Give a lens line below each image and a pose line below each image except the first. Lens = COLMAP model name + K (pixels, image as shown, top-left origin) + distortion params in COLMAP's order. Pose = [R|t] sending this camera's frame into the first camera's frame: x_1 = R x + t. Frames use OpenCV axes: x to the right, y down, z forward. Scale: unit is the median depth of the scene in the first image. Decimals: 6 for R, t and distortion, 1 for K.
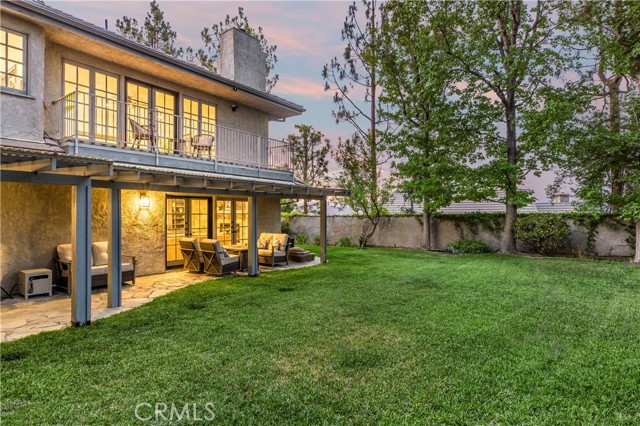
lens RADIAL K [[356.2, 0, 321.5], [0, 356.2, 212.5], [0, 0, 1]] dist [0.006619, 0.000902]
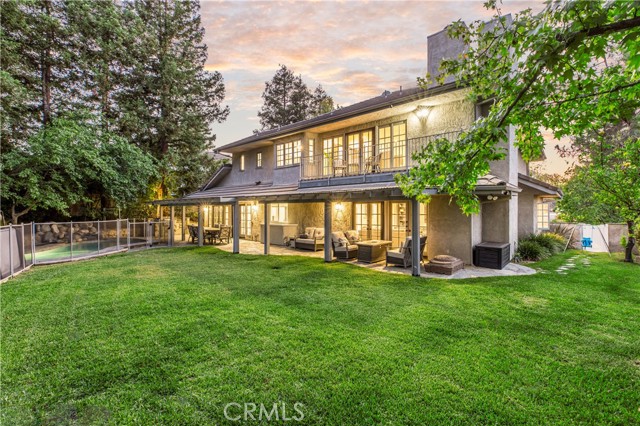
lens RADIAL K [[300.8, 0, 319.7], [0, 300.8, 212.0], [0, 0, 1]] dist [0.002230, -0.001239]
pose [[-0.112704, 0.009328, -0.993585, 0.553628], [0.009670, 0.999919, 0.008290, -0.010094], [0.993582, -0.008673, -0.112785, 0.635401]]
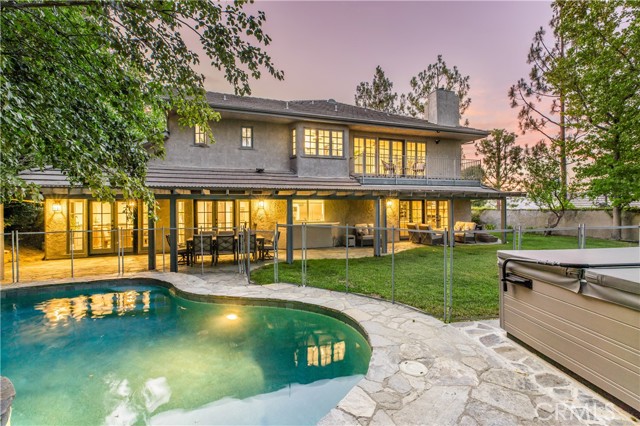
lens RADIAL K [[300.8, 0, 319.3], [0, 300.8, 207.6], [0, 0, 1]] dist [0.002230, -0.001239]
pose [[0.827489, -0.004523, -0.561464, 0.053596], [0.009672, 0.999934, 0.006198, -0.012885], [0.561399, -0.010559, 0.827478, -0.311465]]
